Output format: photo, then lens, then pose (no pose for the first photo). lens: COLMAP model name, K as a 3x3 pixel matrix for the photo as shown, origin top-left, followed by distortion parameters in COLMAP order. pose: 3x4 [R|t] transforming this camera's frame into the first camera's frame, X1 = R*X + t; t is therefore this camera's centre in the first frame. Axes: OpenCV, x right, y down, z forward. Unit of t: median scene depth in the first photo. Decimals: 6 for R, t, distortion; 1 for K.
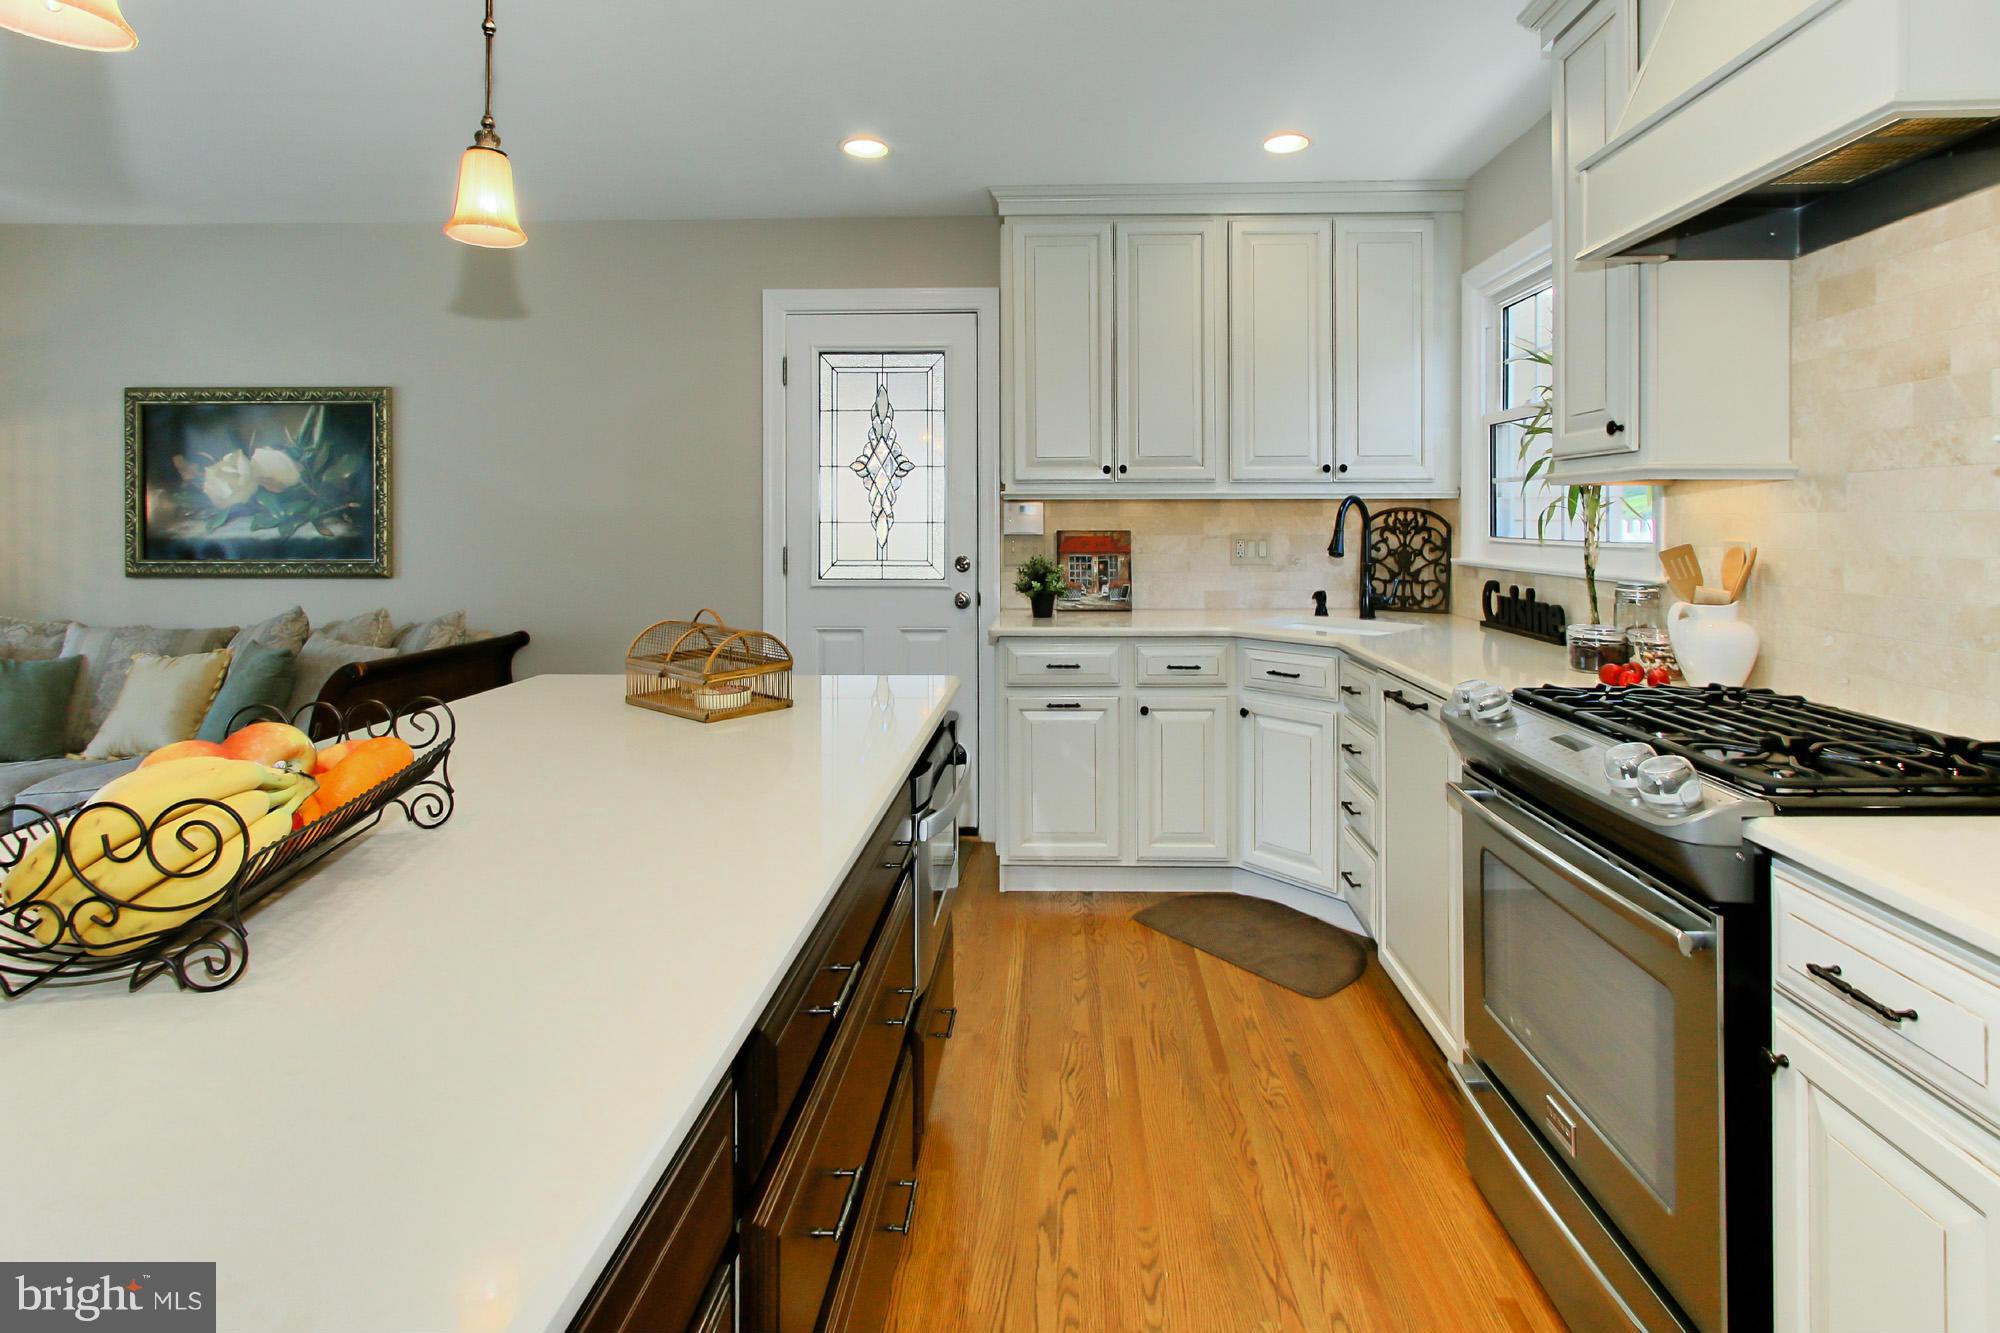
lens RADIAL K [[951.7, 0, 1008.6], [0, 951.7, 521.3], [0, 0, 1]] dist [0.000697, 0.000901]
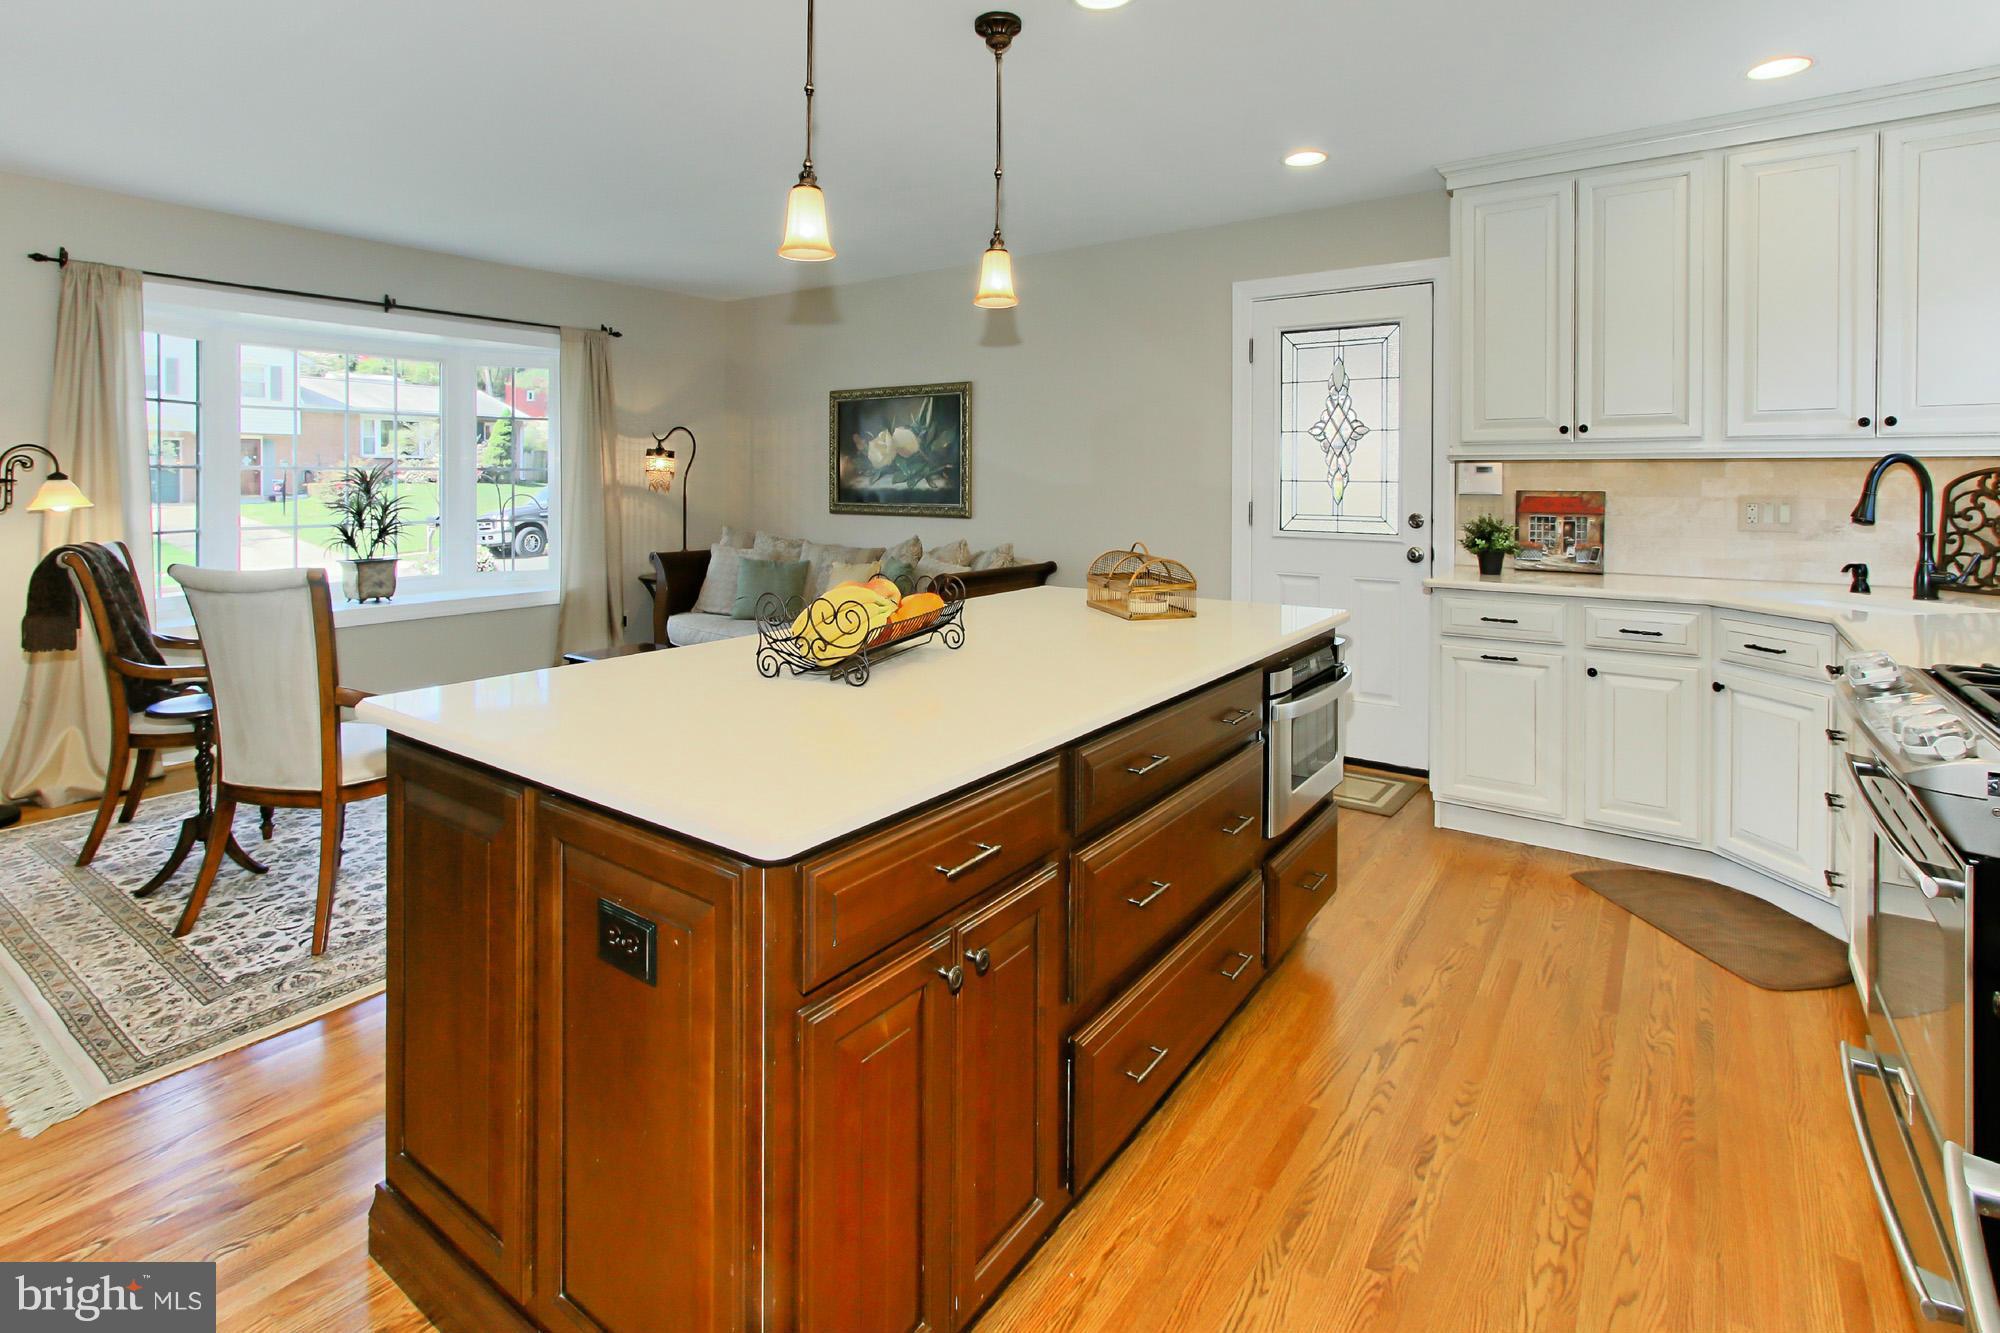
lens RADIAL K [[911.1, 0, 985.3], [0, 911.1, 477.8], [0, 0, 1]] dist [0.001829, 0.000606]
pose [[0.837306, 0.004849, -0.546714, 0.113444], [-0.005257, 0.999986, 0.000818, -0.001321], [0.546710, 0.002189, 0.837319, -0.122367]]
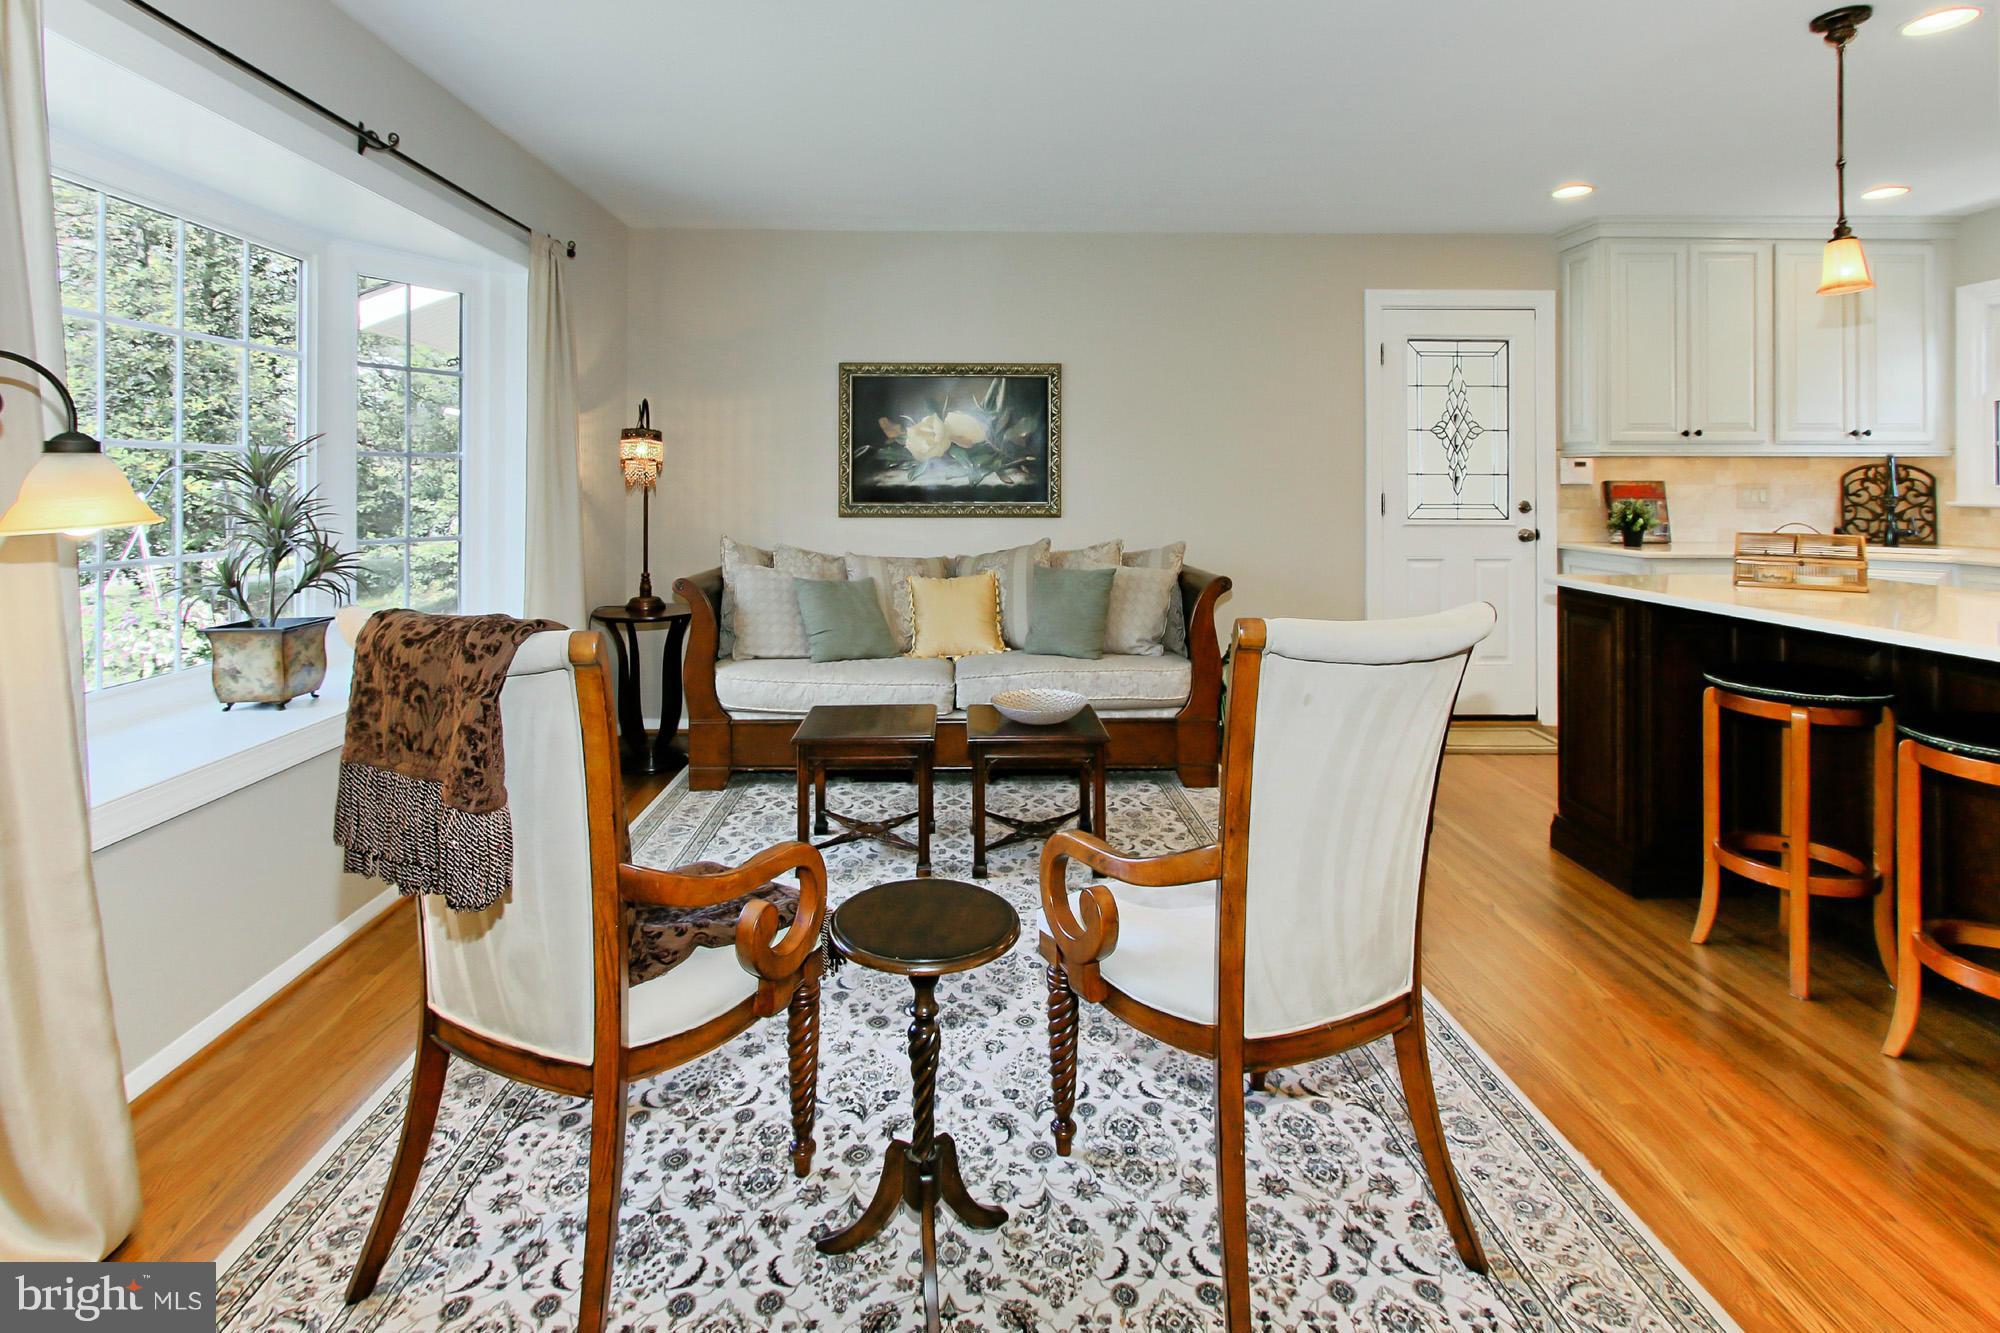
lens RADIAL K [[911.1, 0, 985.3], [0, 911.1, 477.8], [0, 0, 1]] dist [0.001829, 0.000606]
pose [[0.999174, 0.003400, 0.040506, -0.878425], [-0.003201, 0.999982, -0.004982, 0.015591], [-0.040522, 0.004848, 0.999167, -0.202473]]
